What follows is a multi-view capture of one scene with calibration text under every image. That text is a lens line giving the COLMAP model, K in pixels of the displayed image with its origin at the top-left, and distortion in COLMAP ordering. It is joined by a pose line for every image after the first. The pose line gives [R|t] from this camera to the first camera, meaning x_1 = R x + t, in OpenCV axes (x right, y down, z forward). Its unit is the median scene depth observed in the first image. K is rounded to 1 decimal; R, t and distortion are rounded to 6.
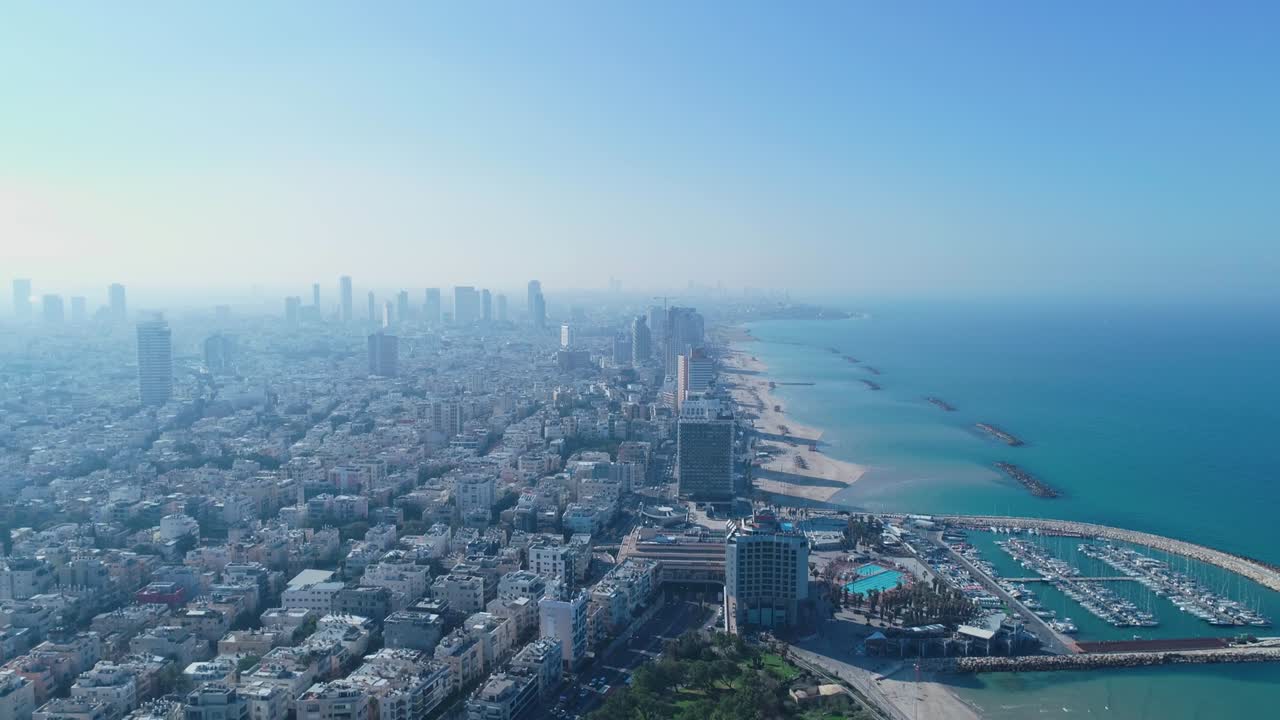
lens RADIAL K [[1004.7, 0, 640.0], [0, 1004.7, 360.0], [0, 0, 1]] dist [-0.004495, -0.001505]
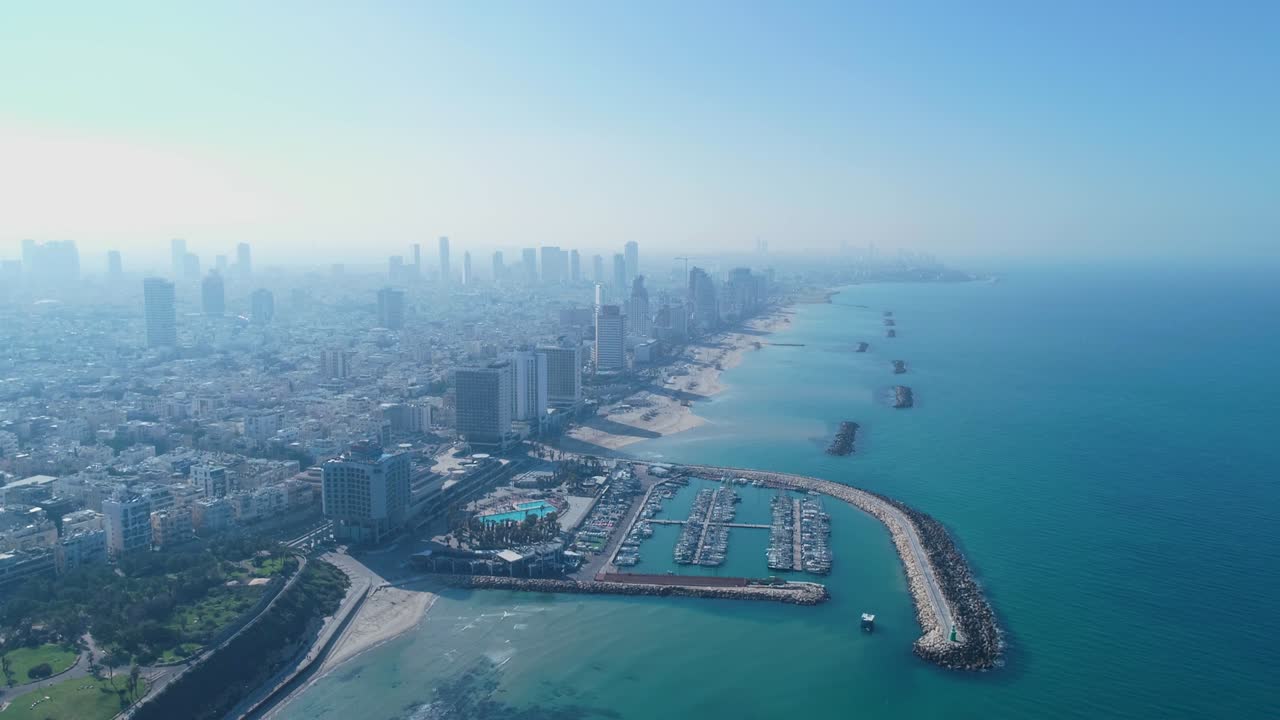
lens RADIAL K [[1004.7, 0, 640.0], [0, 1004.7, 360.0], [0, 0, 1]] dist [-0.004495, -0.001505]
pose [[0.980182, 0.025214, -0.196488, 0.182371], [-0.017679, 0.999043, 0.040010, 0.001402], [0.197309, -0.035743, 0.979690, -0.016019]]
